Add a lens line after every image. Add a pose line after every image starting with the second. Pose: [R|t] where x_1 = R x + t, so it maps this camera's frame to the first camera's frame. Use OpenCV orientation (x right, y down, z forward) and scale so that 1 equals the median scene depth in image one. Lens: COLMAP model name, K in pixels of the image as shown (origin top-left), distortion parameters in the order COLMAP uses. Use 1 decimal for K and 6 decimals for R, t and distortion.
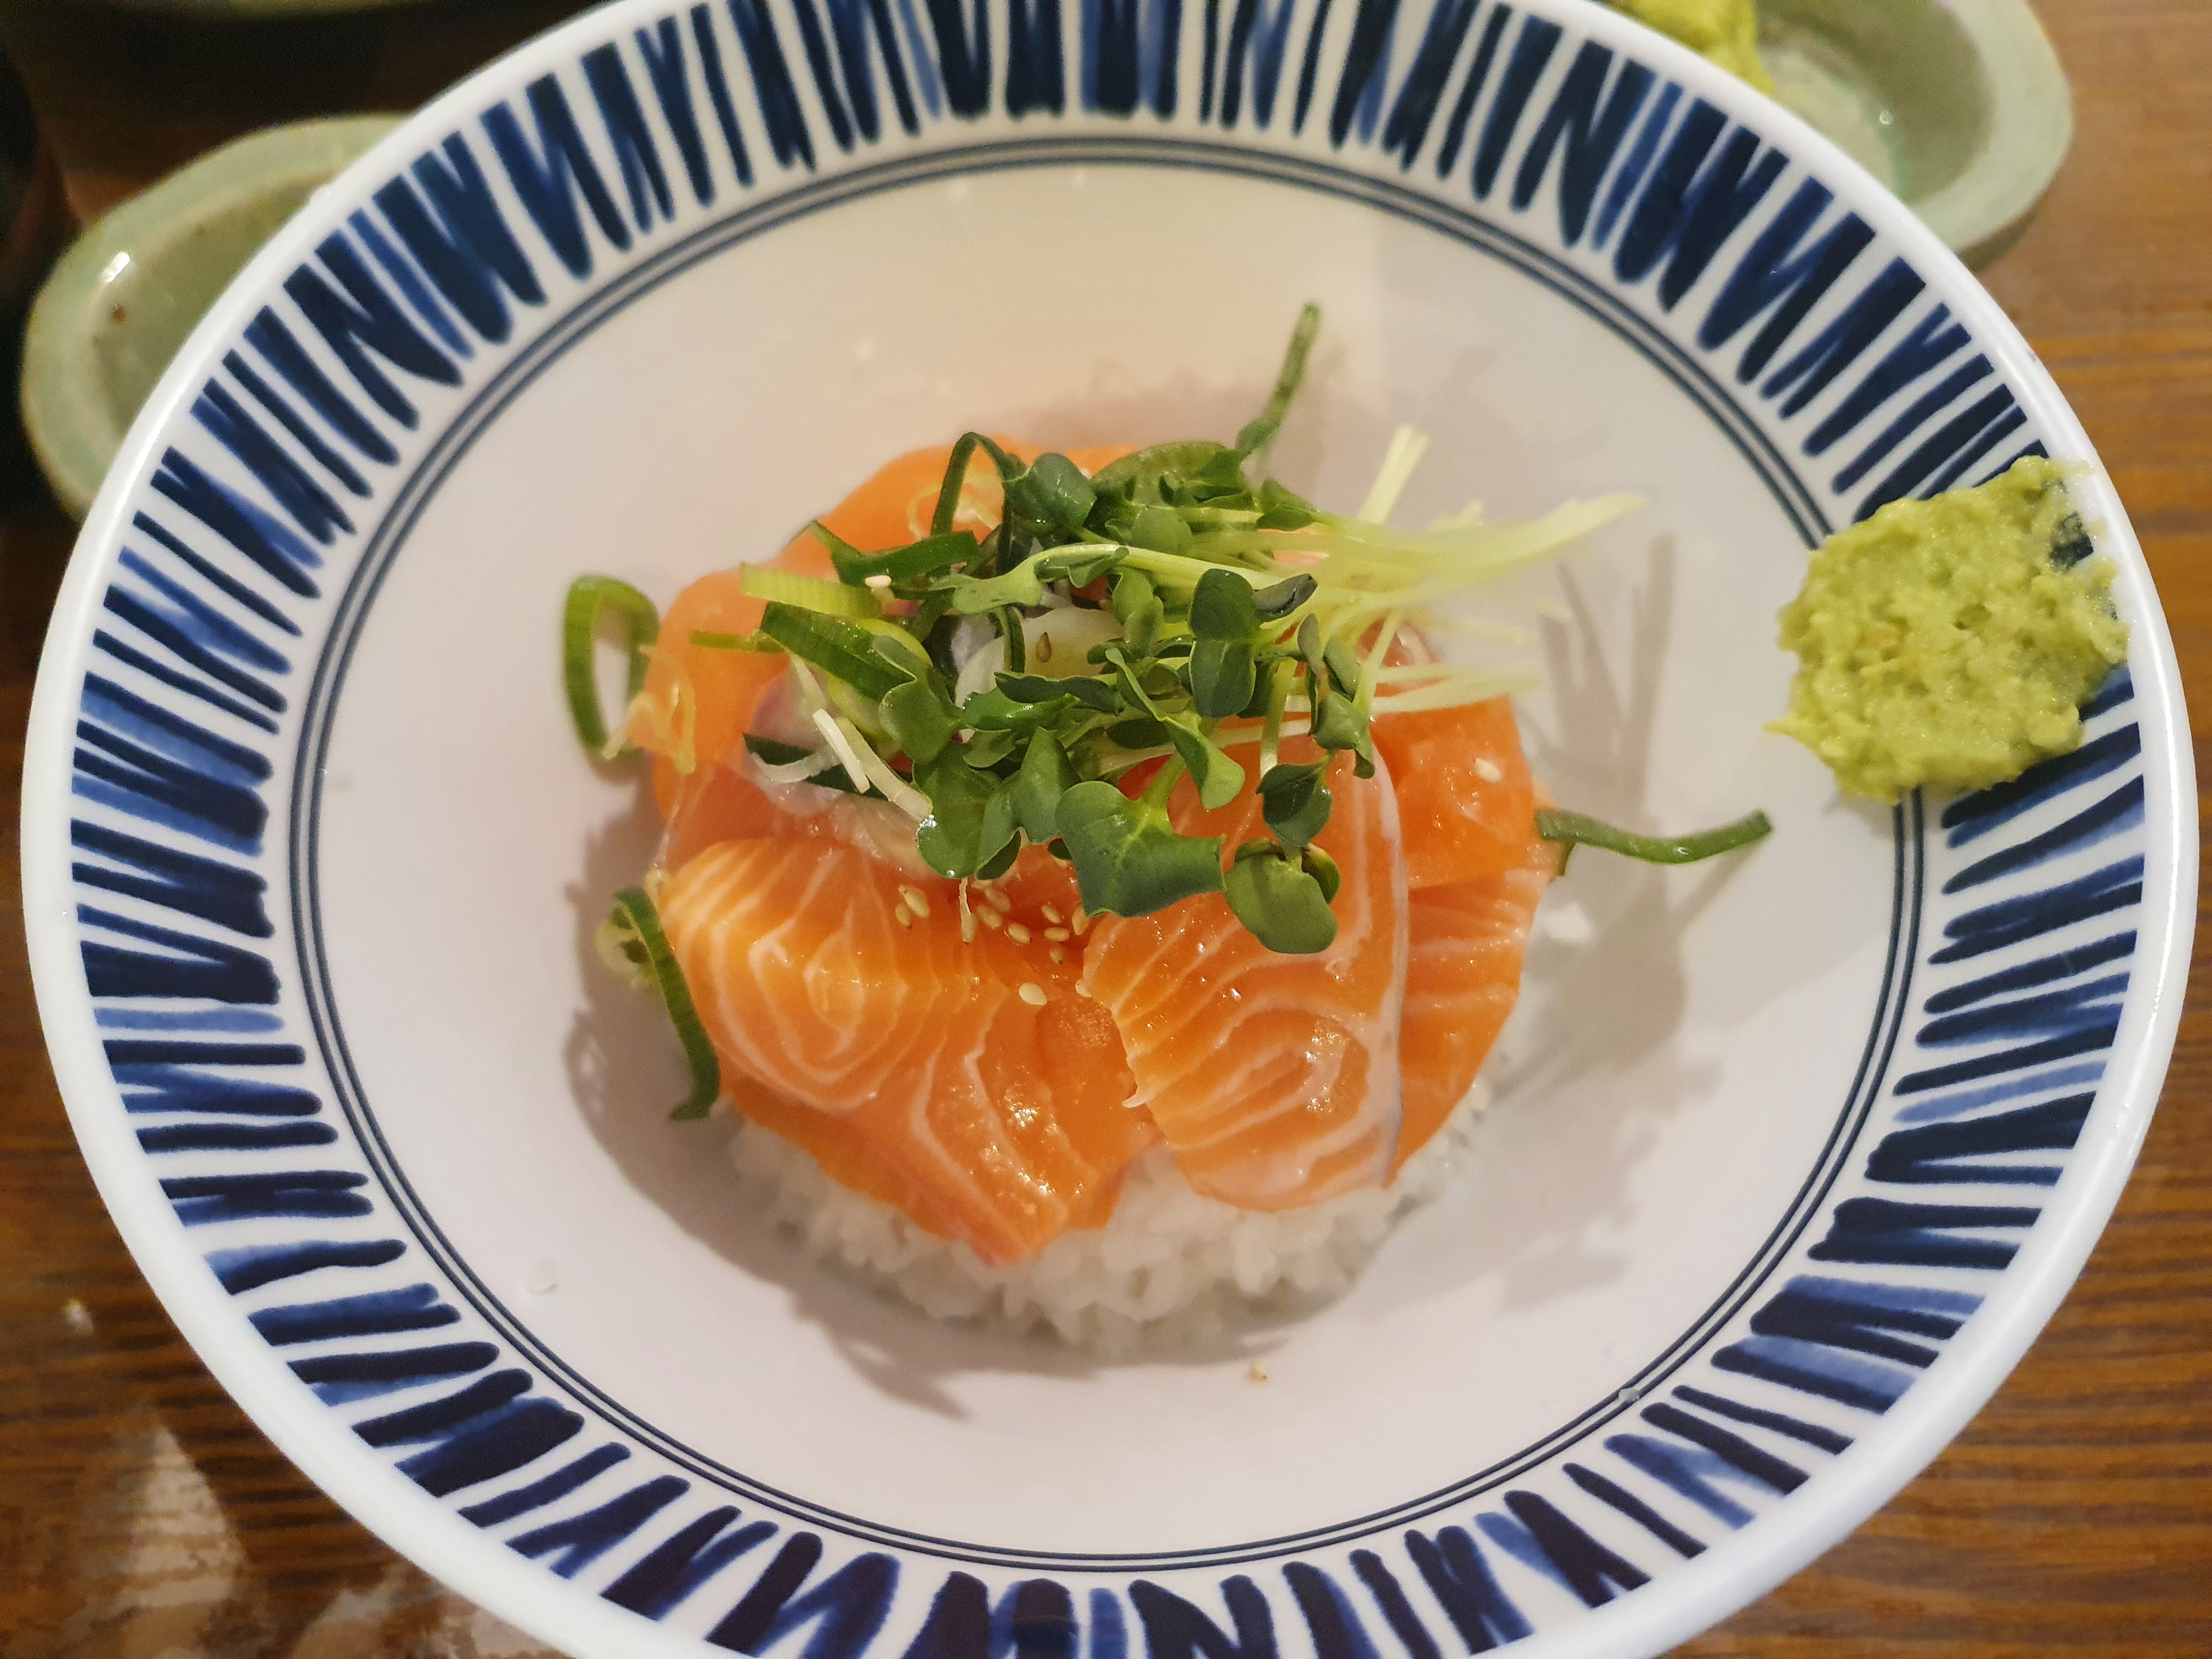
lens RADIAL K [[1664.7, 0, 1106.0], [0, 1664.7, 829.5], [0, 0, 1]] dist [-0.046075, -0.001936]
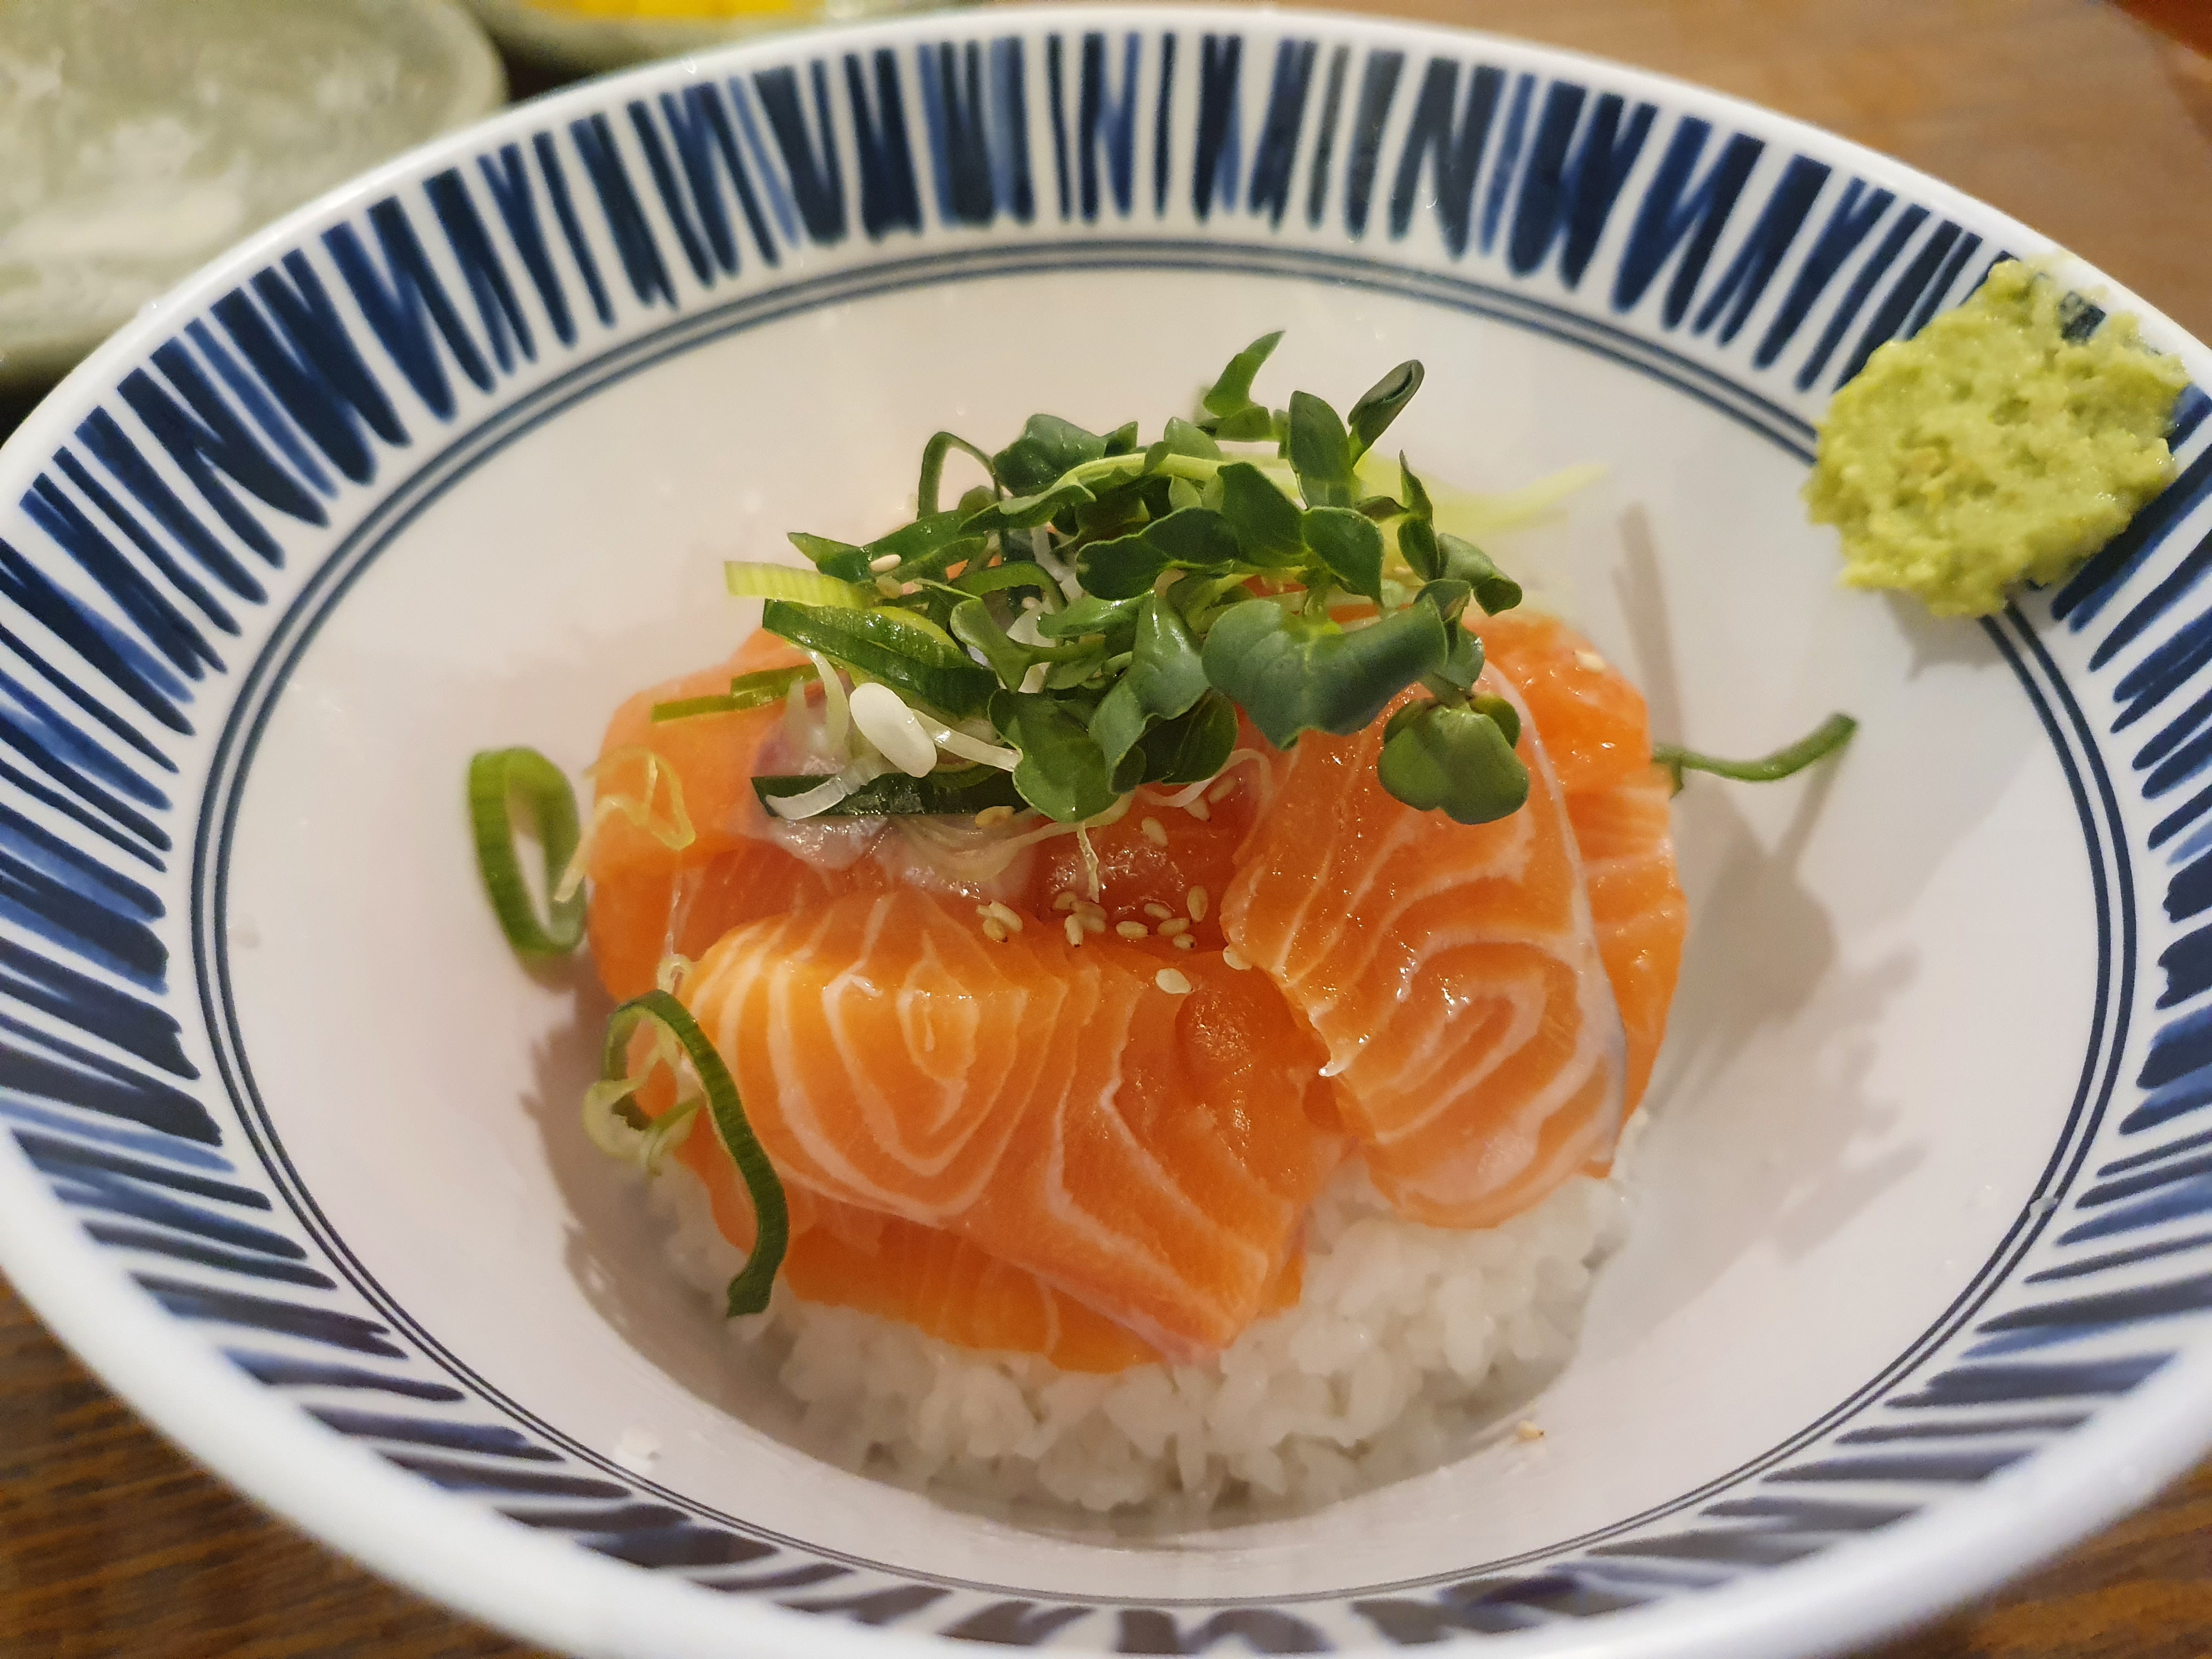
lens RADIAL K [[1706.7, 0, 1103.6], [0, 1706.7, 901.7], [0, 0, 1]] dist [-0.091170, 0.084935]
pose [[0.966816, -0.193203, 0.167149, -0.191432], [0.230357, 0.942179, -0.243383, 0.235684], [-0.110462, 0.273811, 0.955419, 0.176385]]
